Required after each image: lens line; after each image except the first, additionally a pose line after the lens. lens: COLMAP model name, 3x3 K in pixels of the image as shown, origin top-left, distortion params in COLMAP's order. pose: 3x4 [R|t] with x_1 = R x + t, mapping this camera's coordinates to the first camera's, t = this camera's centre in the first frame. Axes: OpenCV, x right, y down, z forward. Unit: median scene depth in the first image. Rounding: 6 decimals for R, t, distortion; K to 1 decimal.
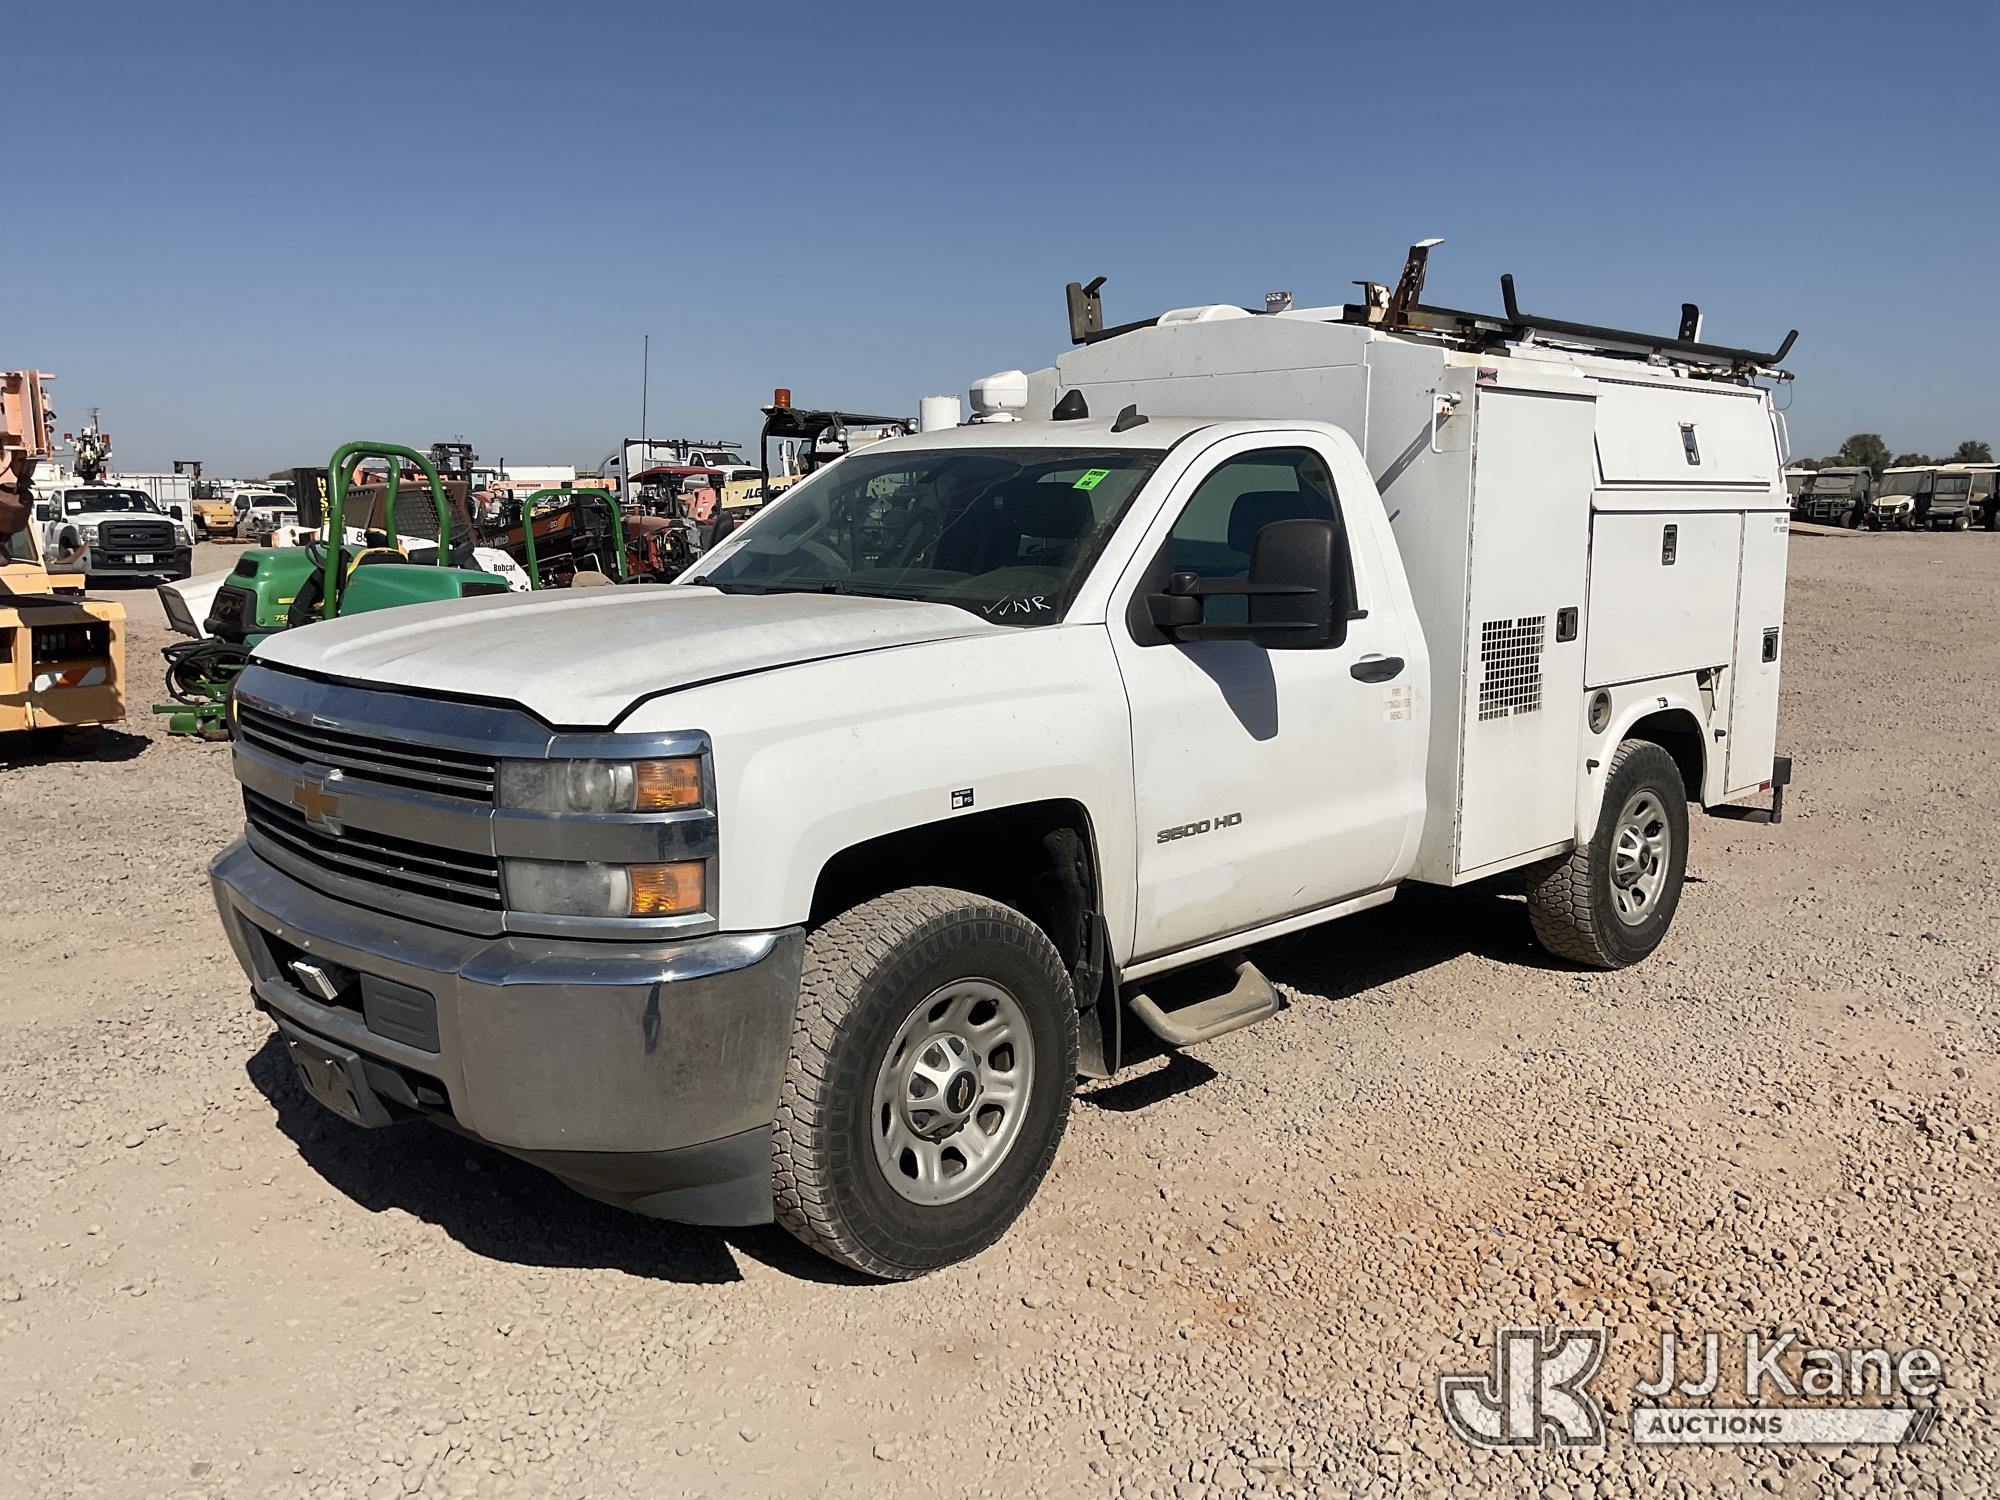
lens RADIAL K [[1928.1, 0, 995.9], [0, 1928.1, 749.7], [0, 0, 1]] dist [0.026790, 0.000000]
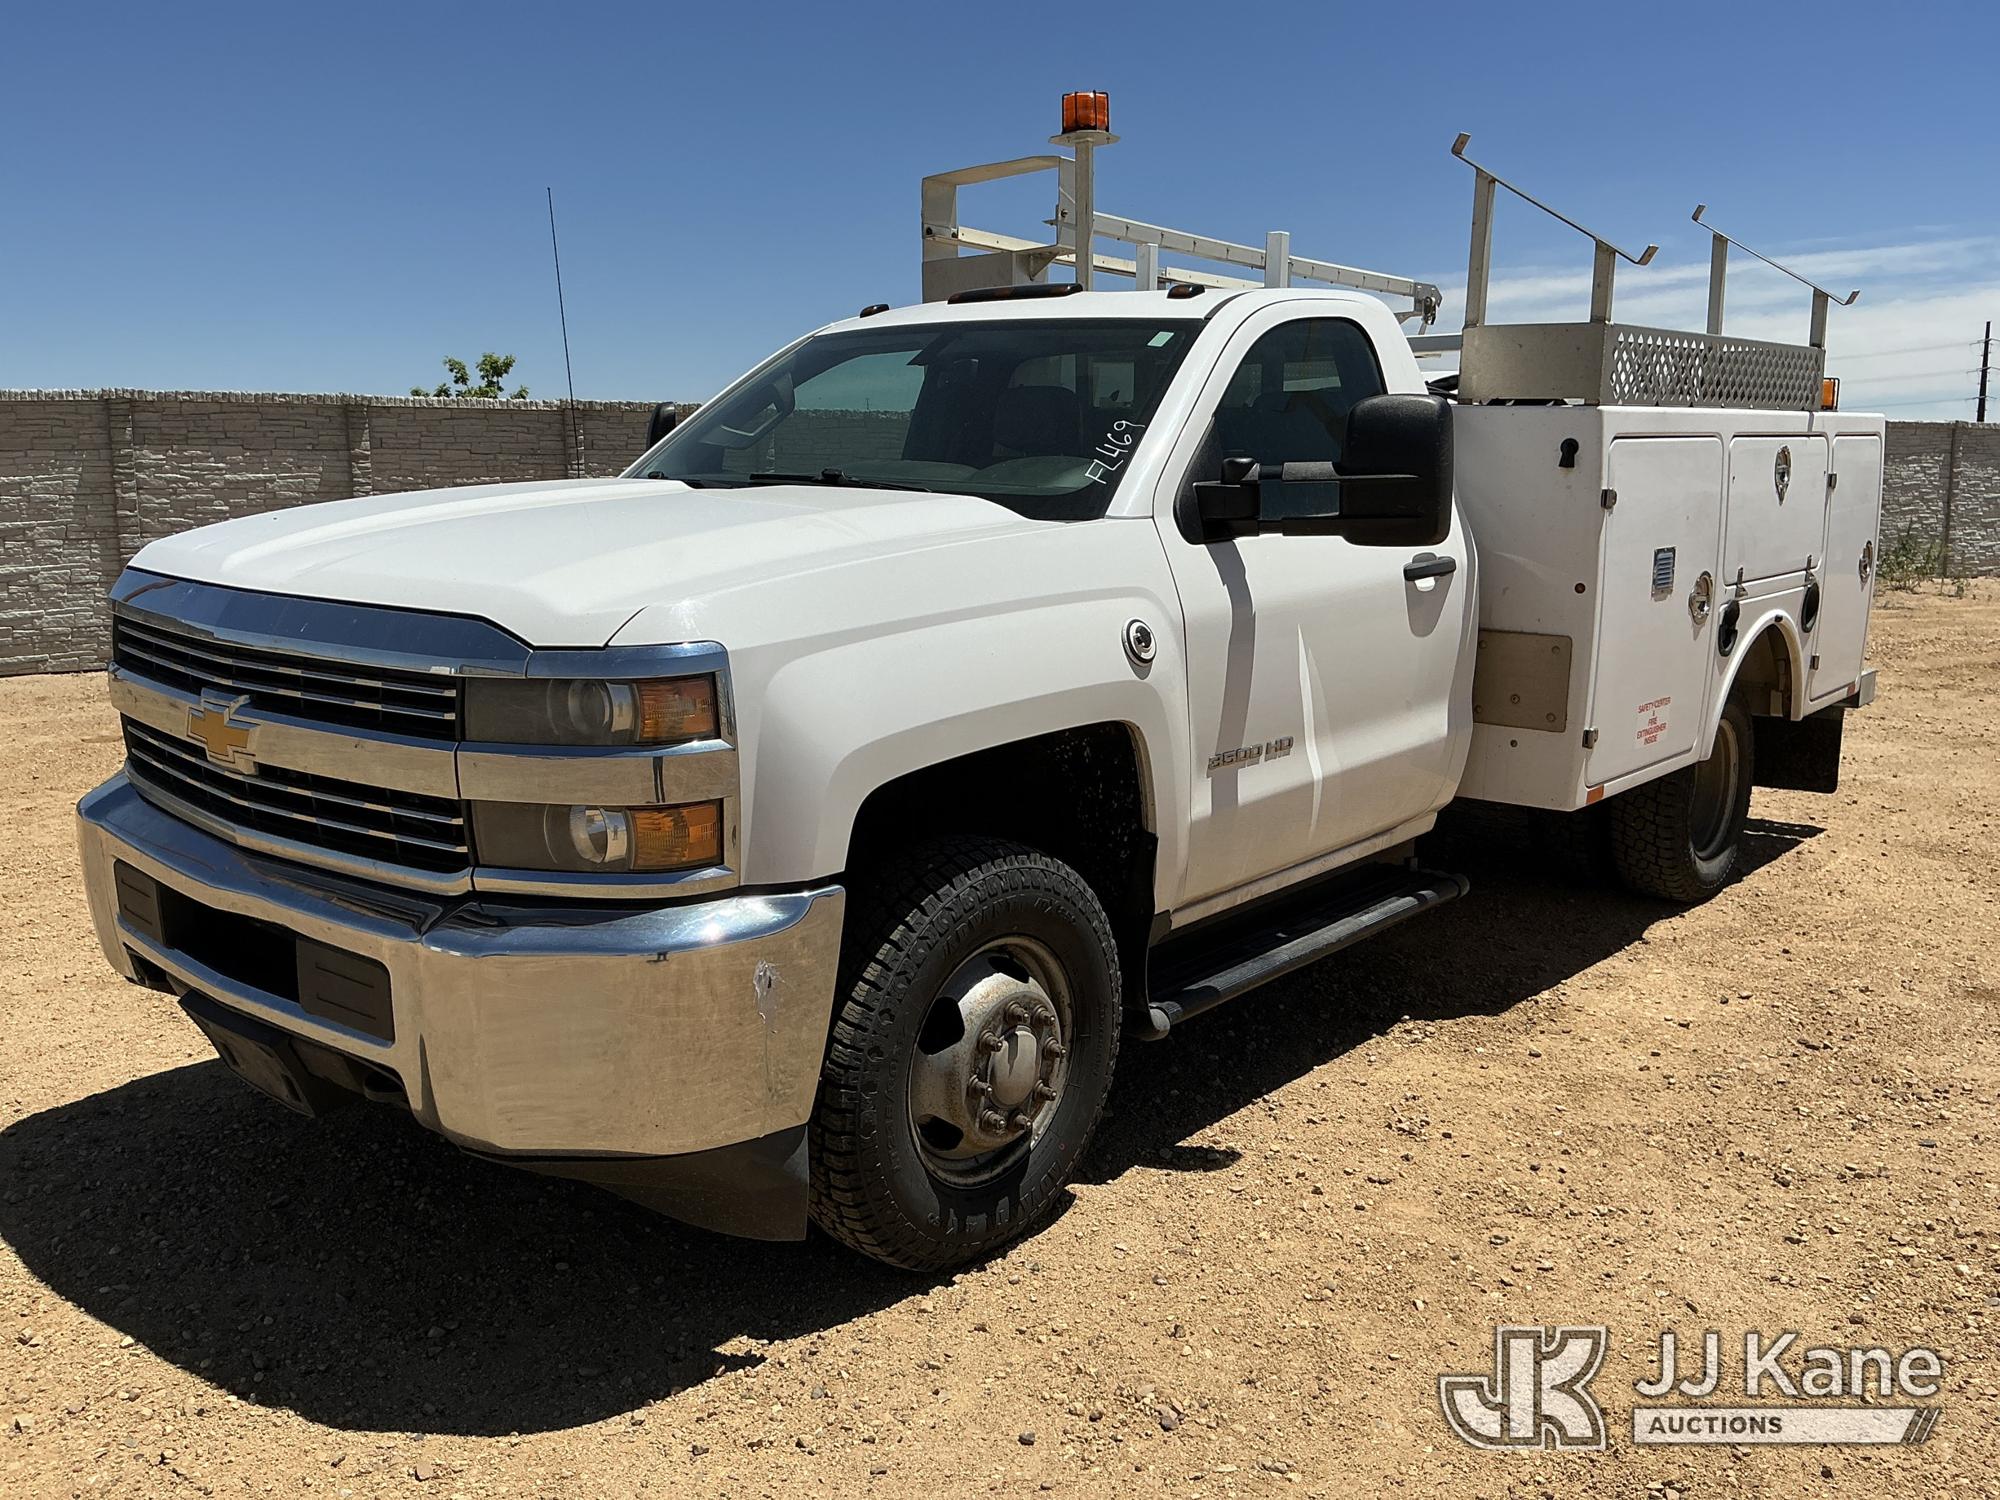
lens RADIAL K [[1928.1, 0, 1005.6], [0, 1928.1, 728.3], [0, 0, 1]] dist [0.026790, 0.000000]
pose [[0.996631, -0.010006, 0.081400, -0.077229], [0.007372, 0.999441, 0.032595, -0.000229], [-0.081681, -0.031885, 0.996148, 0.139324]]
